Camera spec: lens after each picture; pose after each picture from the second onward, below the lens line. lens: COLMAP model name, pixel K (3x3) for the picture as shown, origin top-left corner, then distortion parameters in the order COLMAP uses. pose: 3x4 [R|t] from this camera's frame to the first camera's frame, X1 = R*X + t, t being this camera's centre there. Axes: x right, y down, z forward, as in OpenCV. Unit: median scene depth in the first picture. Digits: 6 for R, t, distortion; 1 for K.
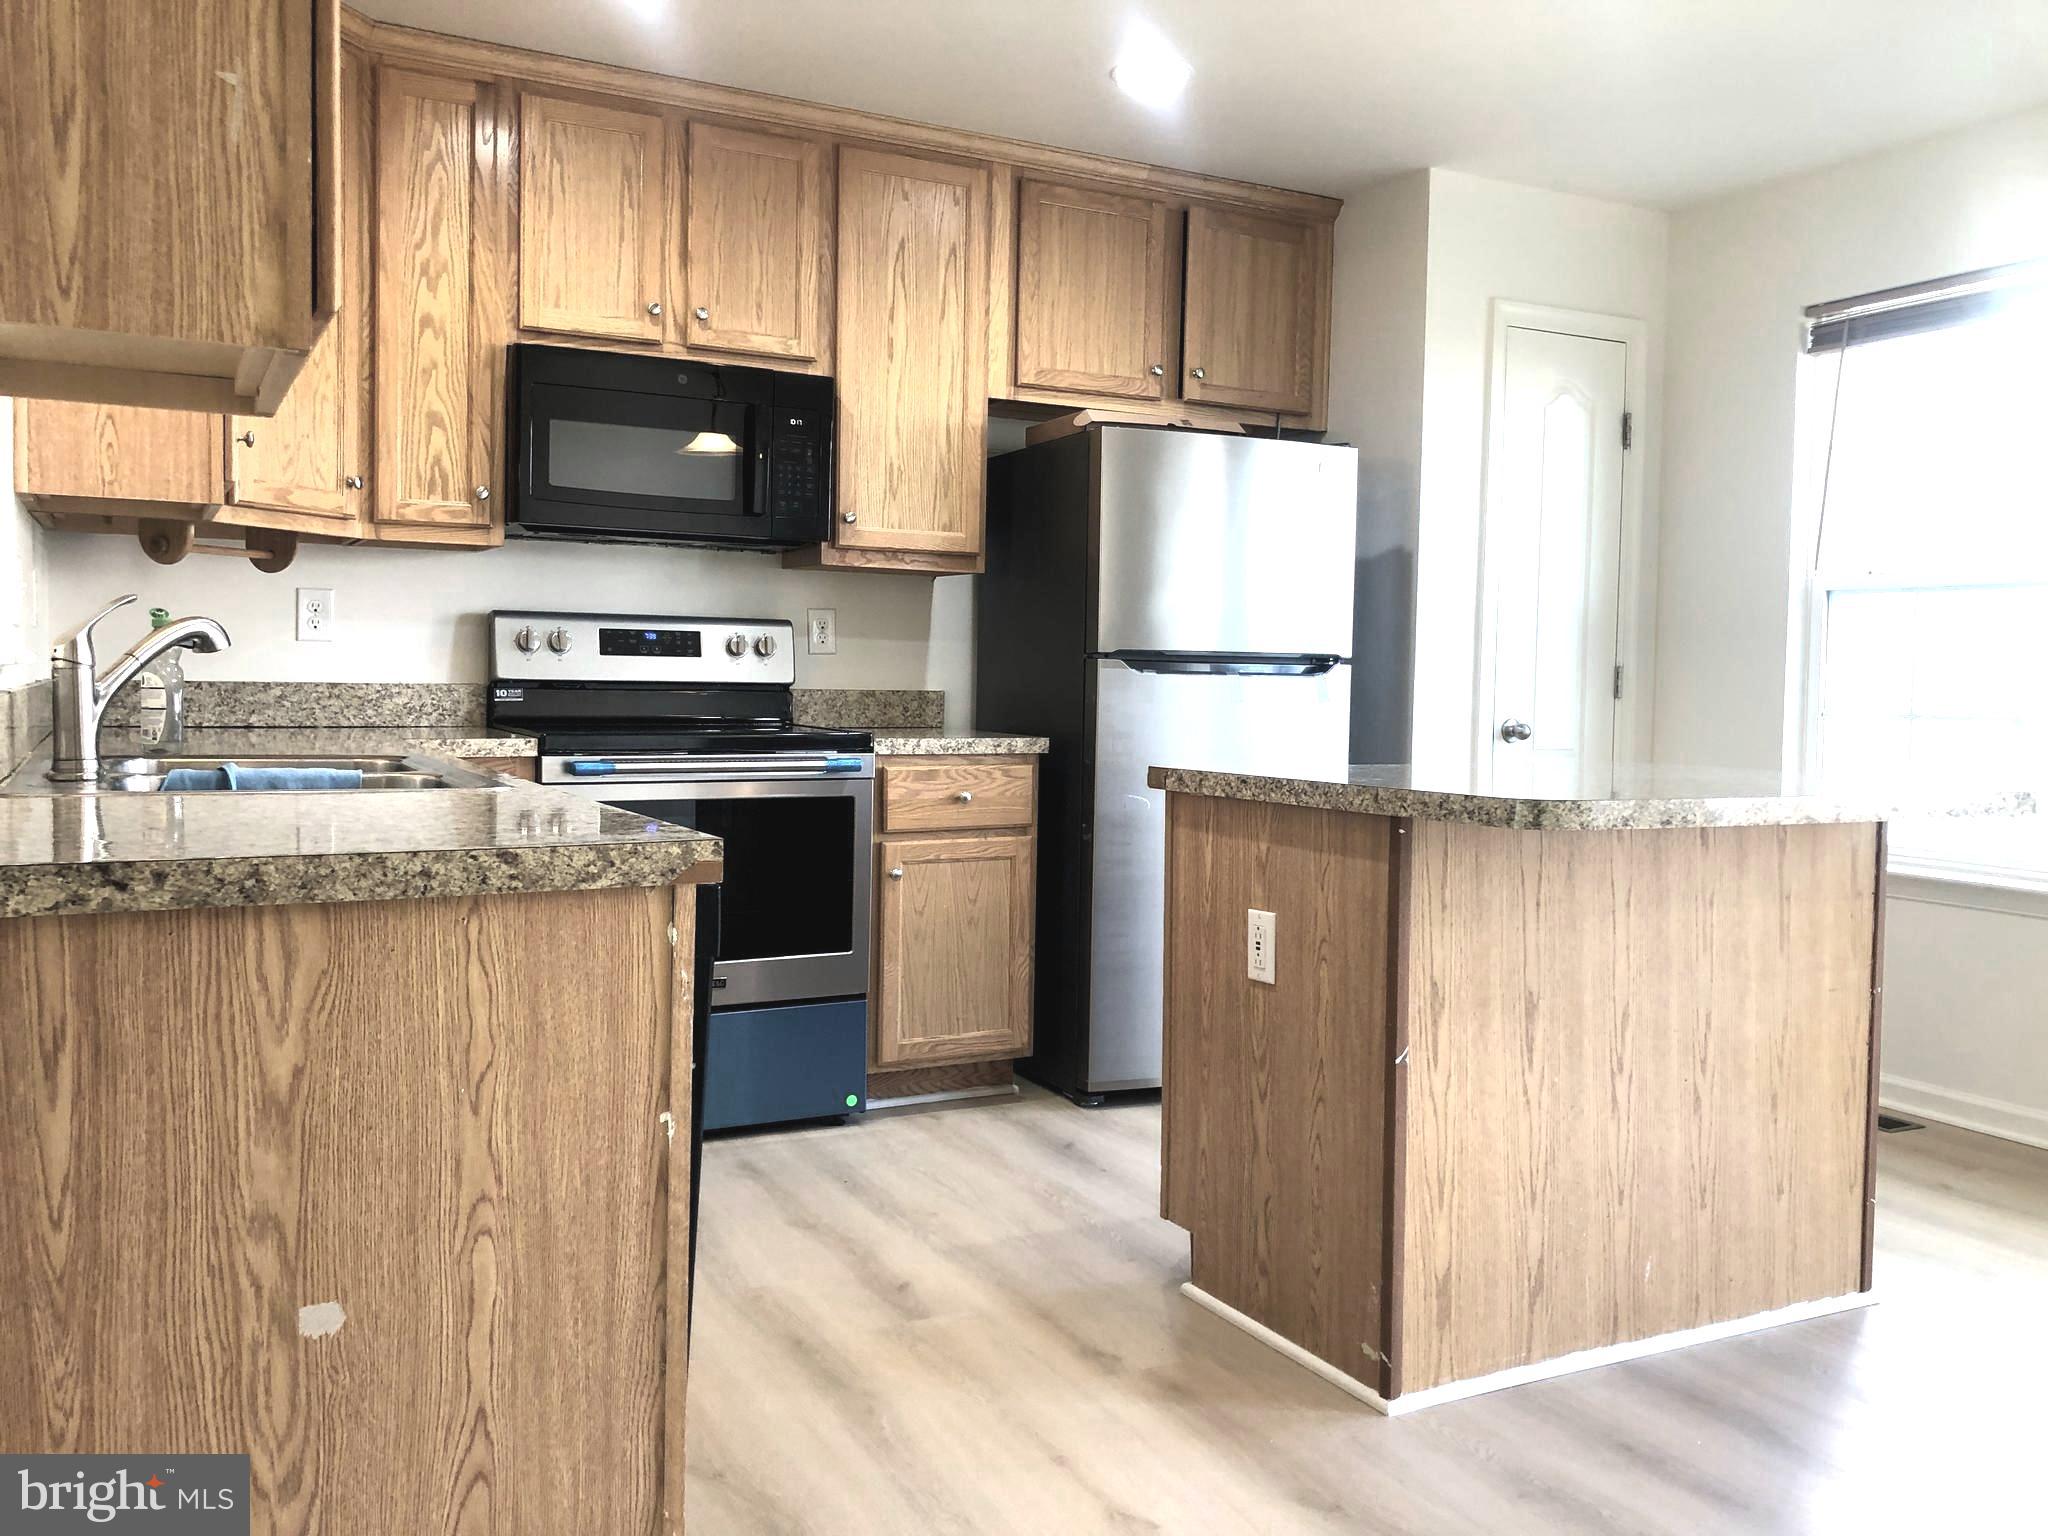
lens RADIAL K [[1700.9, 0, 1027.1], [0, 1700.9, 732.9], [0, 0, 1]] dist [0.004112, 0.006837]
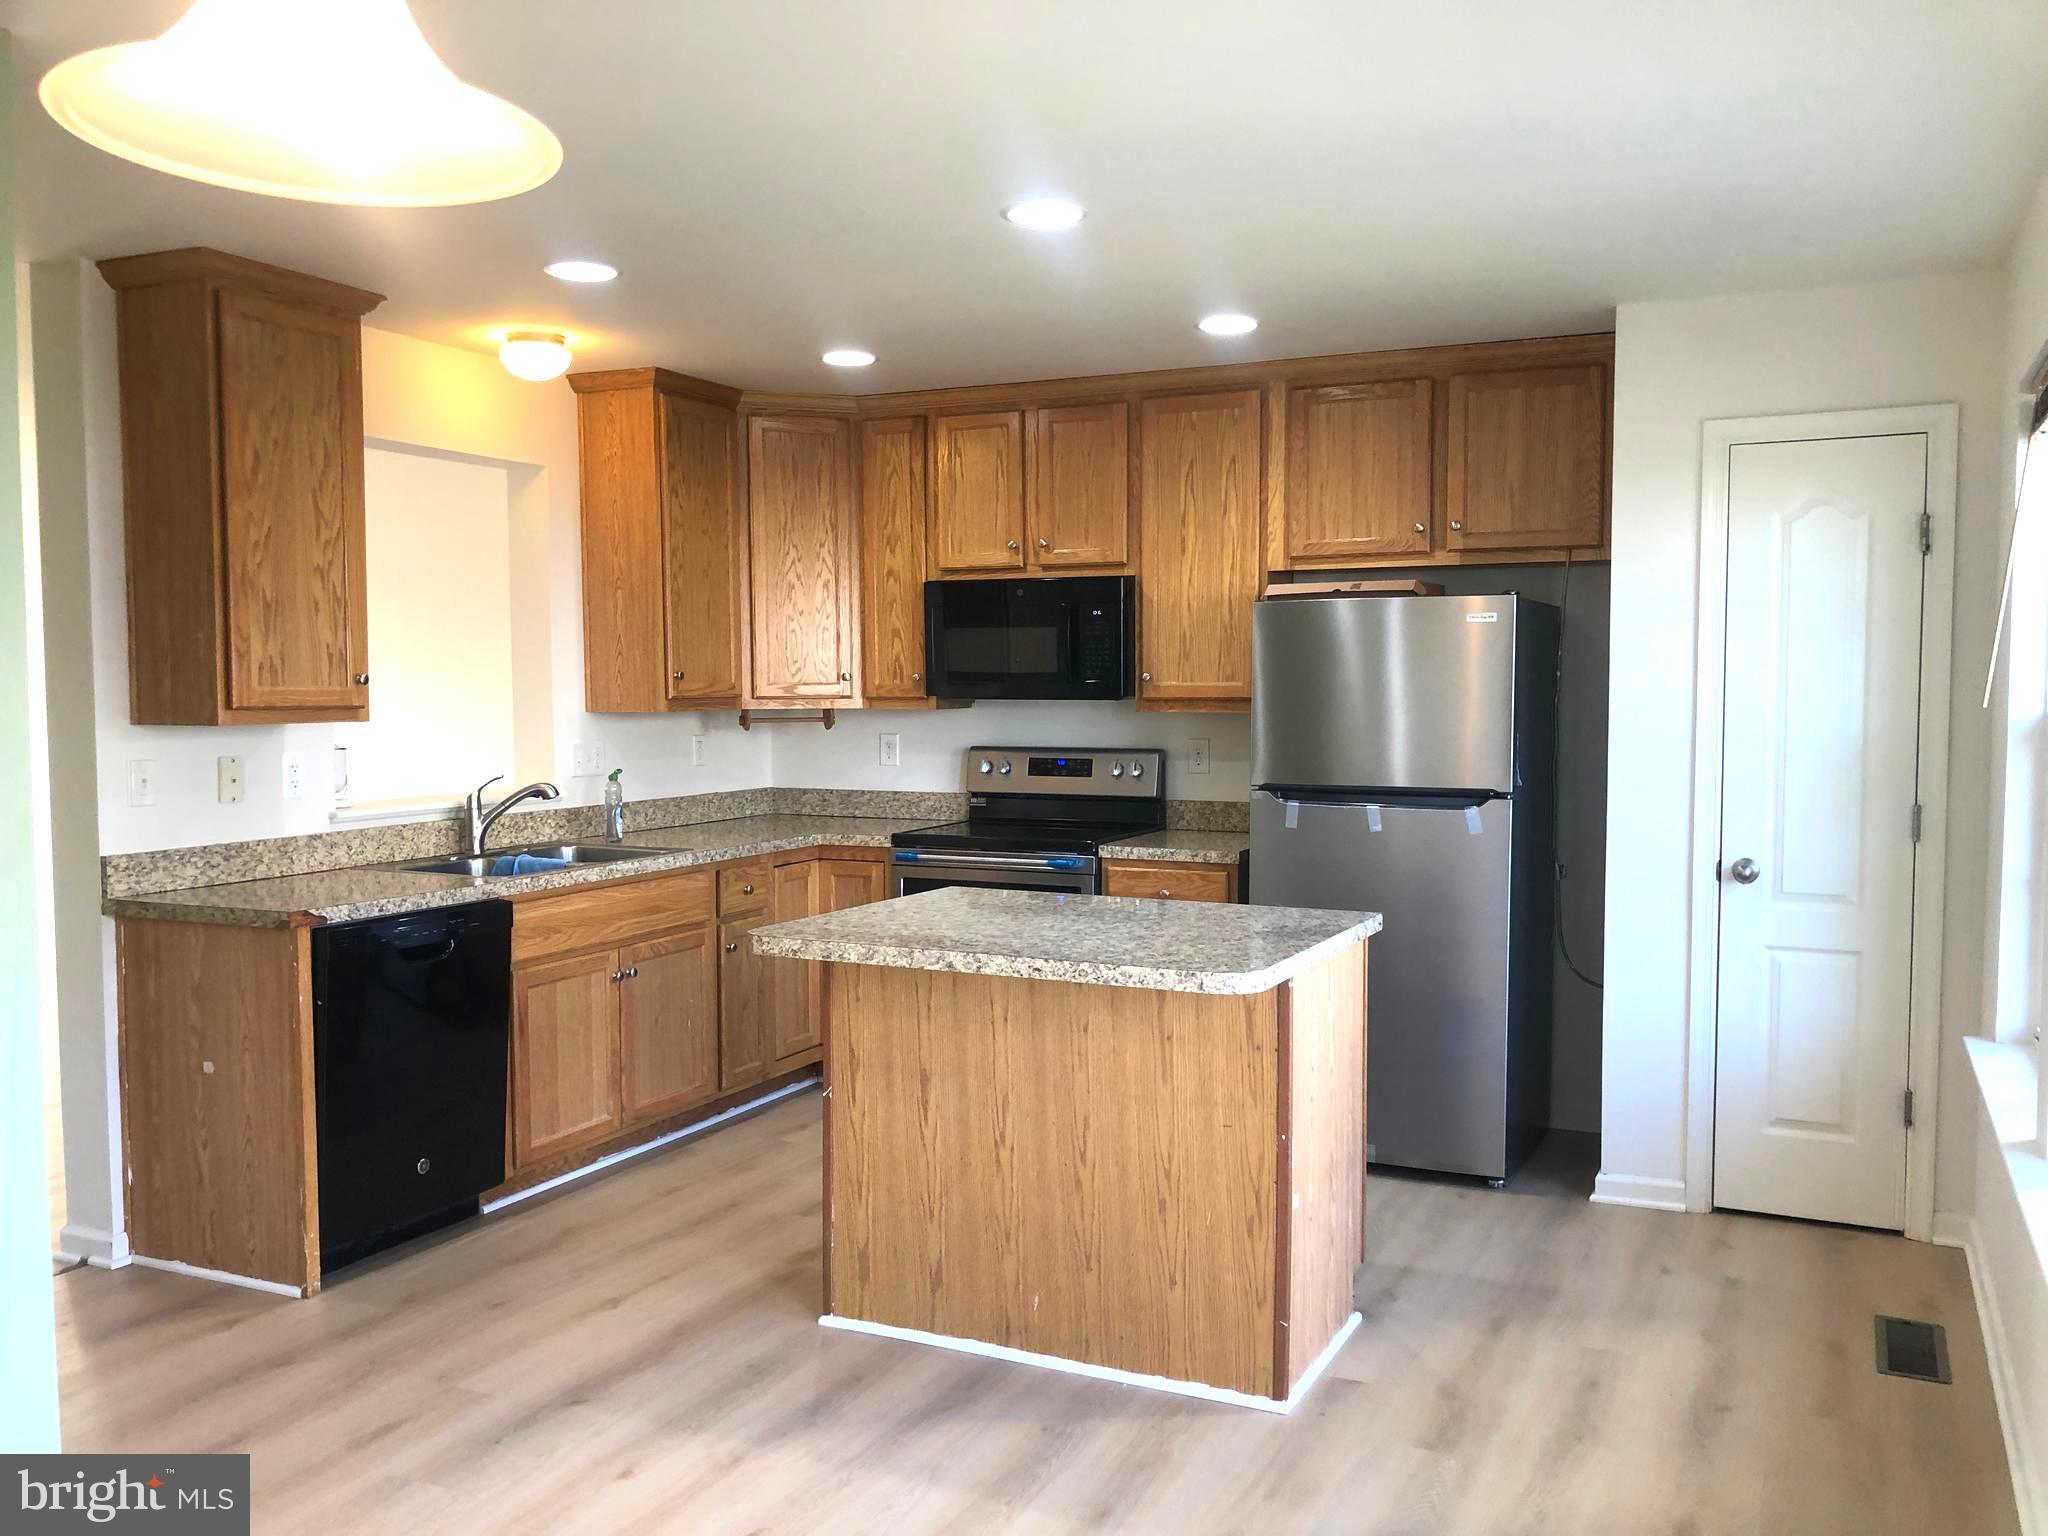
lens RADIAL K [[1681.4, 0, 1022.4], [0, 1681.4, 757.6], [0, 0, 1]] dist [0.059558, -0.073695]
pose [[0.592302, 0.018111, -0.805512, 1.012508], [-0.015520, 0.999818, 0.011068, -0.086003], [0.805567, 0.005946, 0.592475, 0.154840]]
